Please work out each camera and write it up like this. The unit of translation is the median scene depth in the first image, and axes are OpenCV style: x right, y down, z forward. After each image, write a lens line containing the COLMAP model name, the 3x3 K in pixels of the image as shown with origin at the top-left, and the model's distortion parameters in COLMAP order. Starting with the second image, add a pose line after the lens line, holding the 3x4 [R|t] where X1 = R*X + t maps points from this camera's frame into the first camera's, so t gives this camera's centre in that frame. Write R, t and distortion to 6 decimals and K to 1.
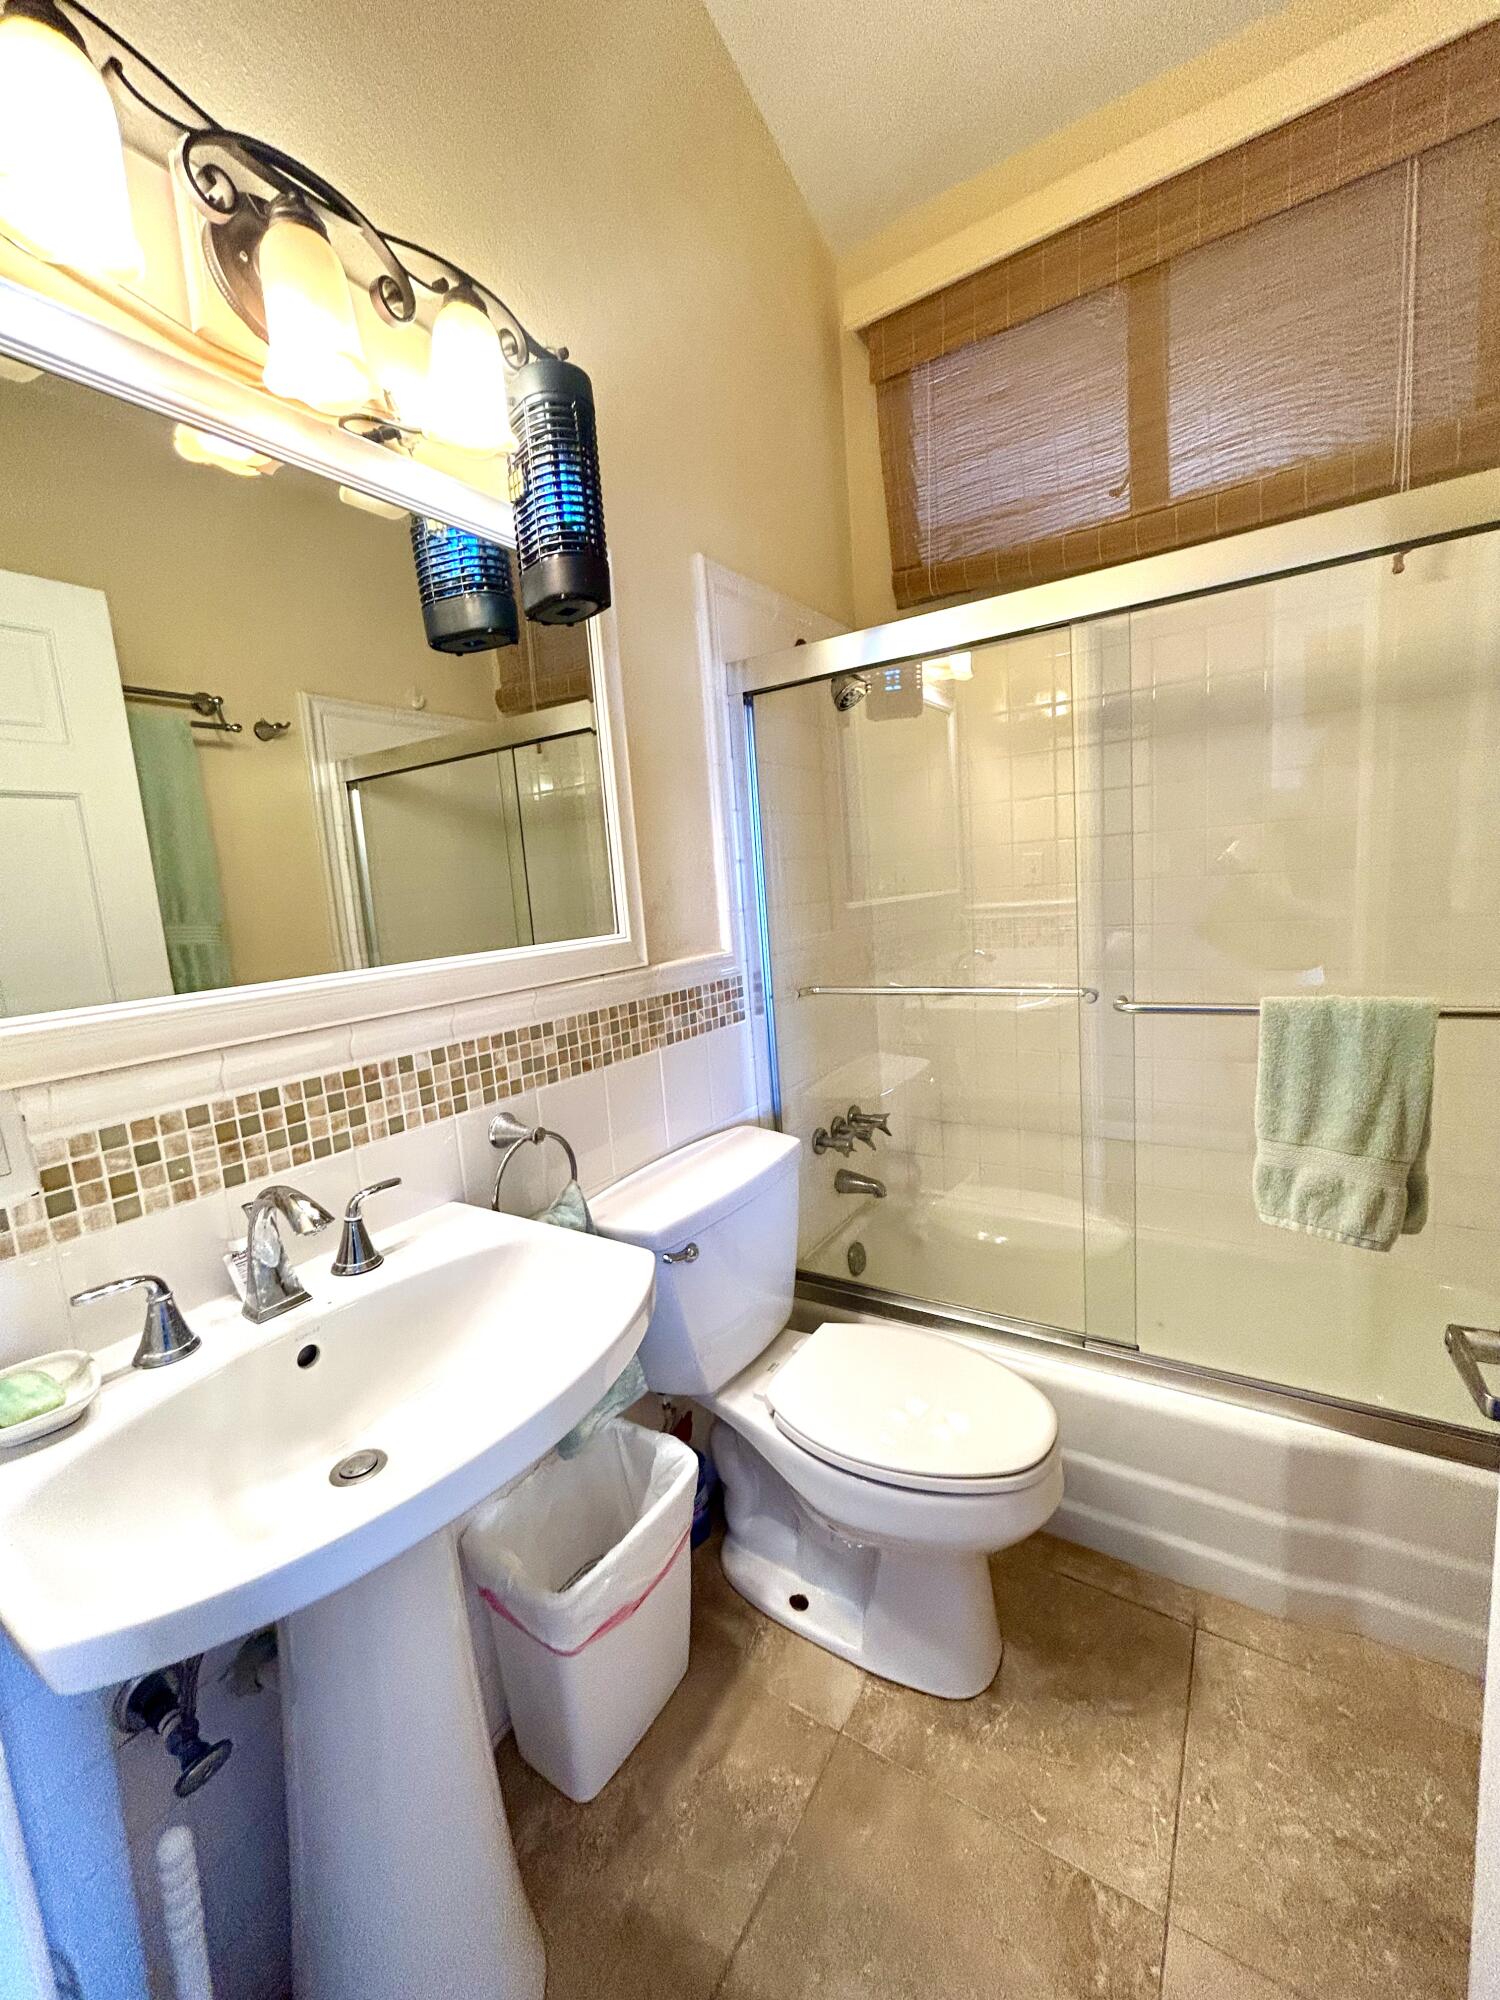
lens RADIAL K [[807.7, 0, 752.1], [0, 807.7, 997.6], [0, 0, 1]] dist [0.000426, 0.000282]
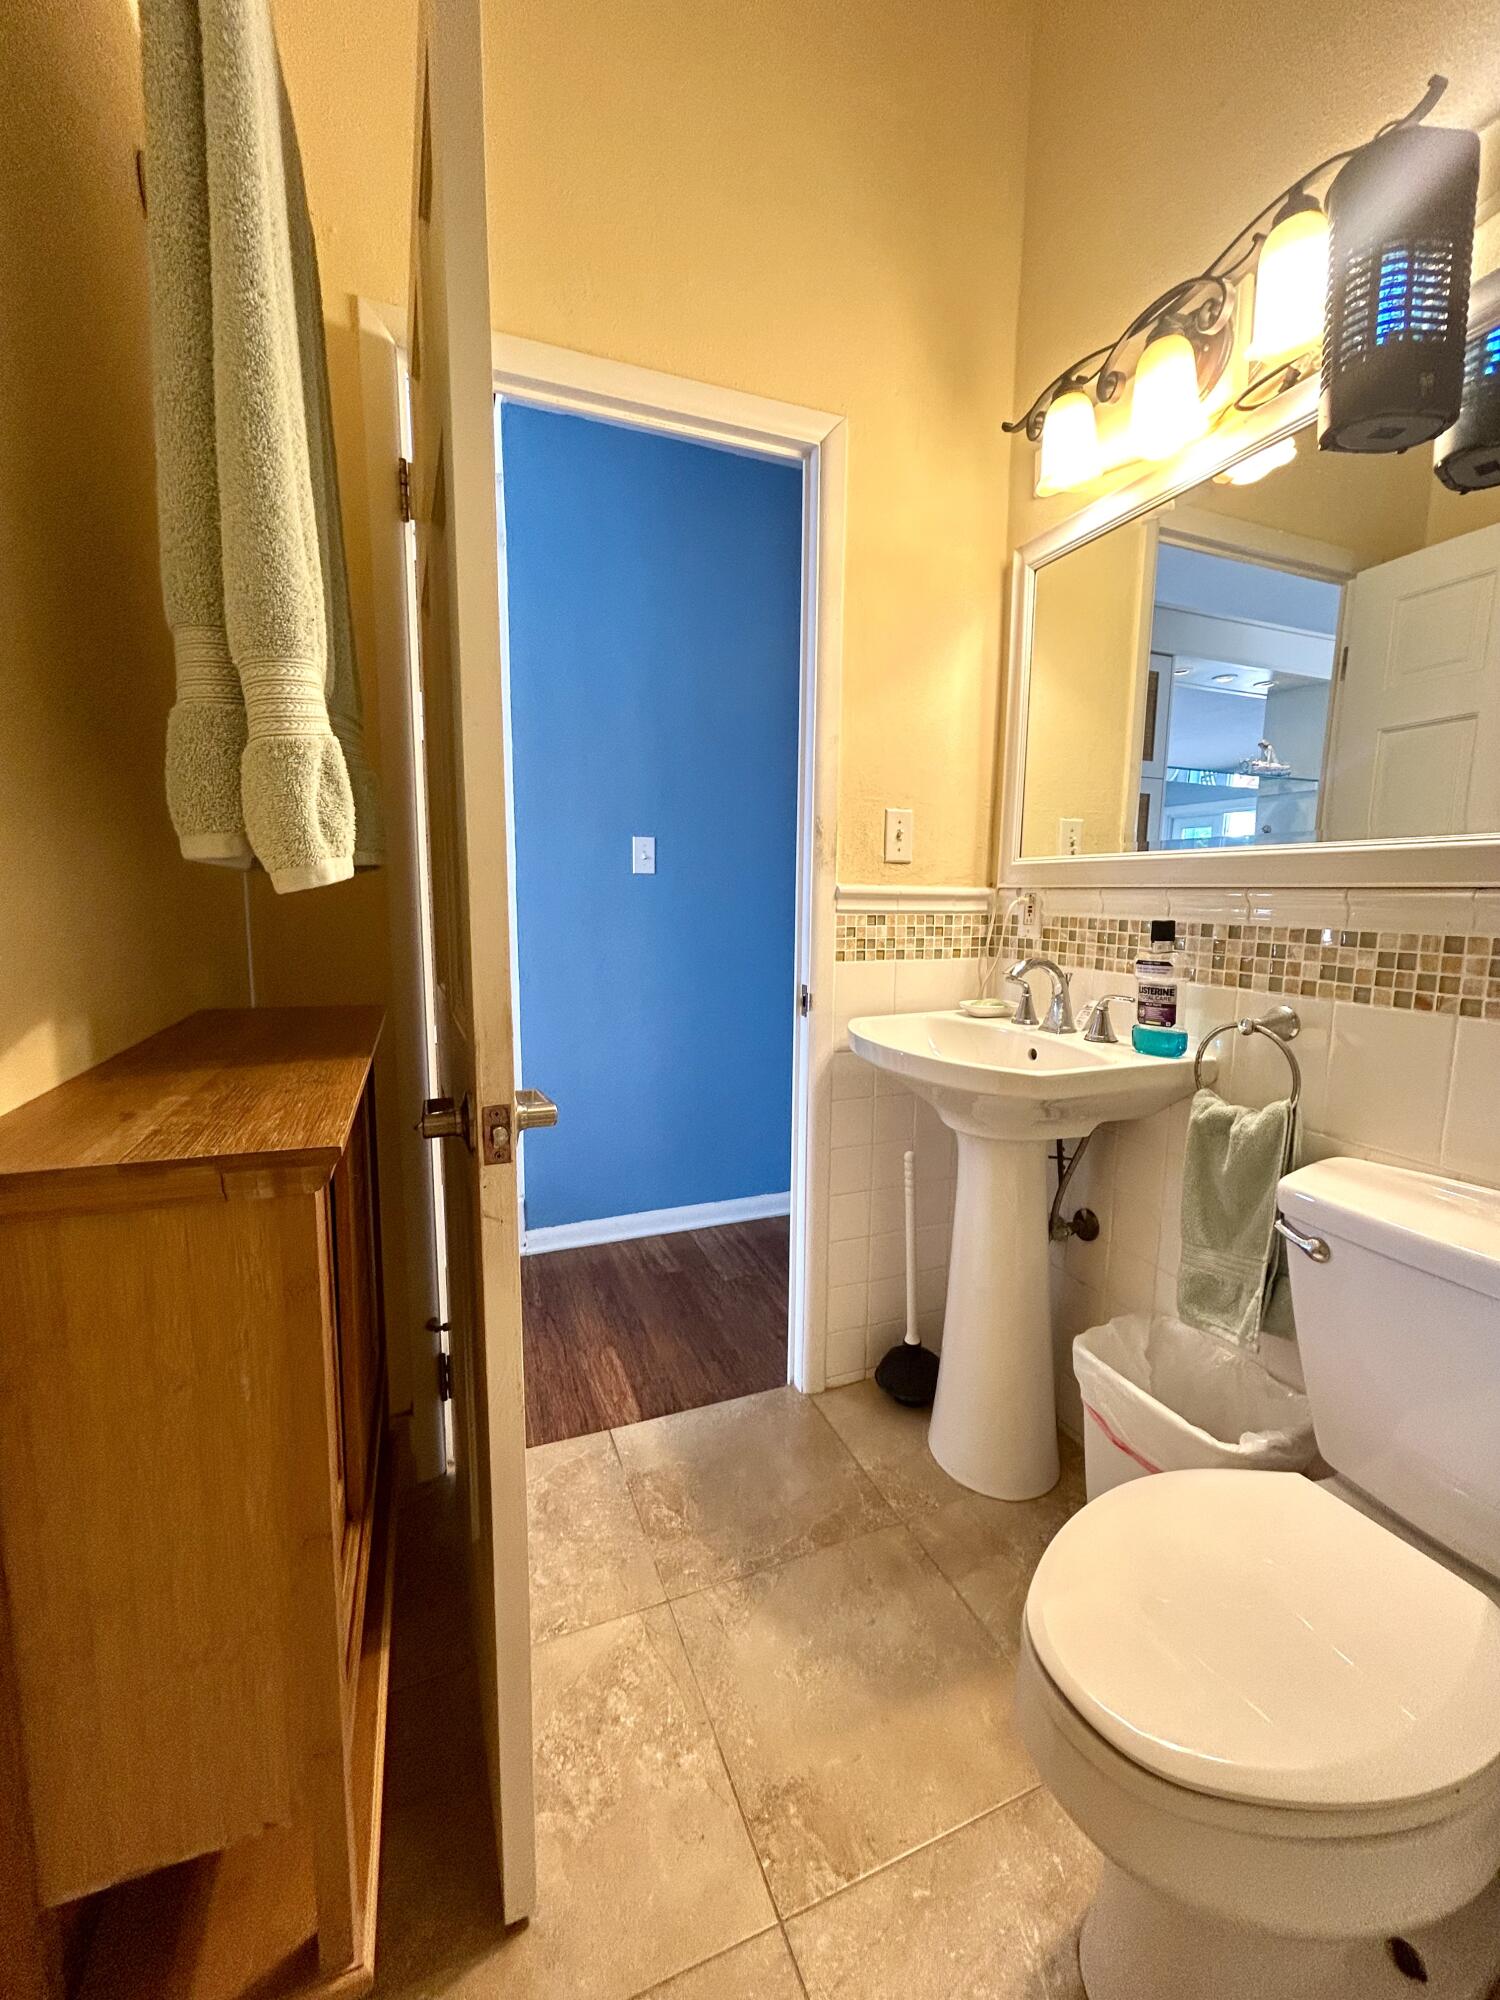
lens RADIAL K [[807.7, 0, 749.9], [0, 807.7, 991.3], [0, 0, 1]] dist [0.000426, 0.000282]
pose [[-0.572290, 0.168536, -0.802545, 0.921560], [-0.085390, 0.961086, 0.262721, -0.087709], [0.815593, 0.218882, -0.535629, 1.042416]]
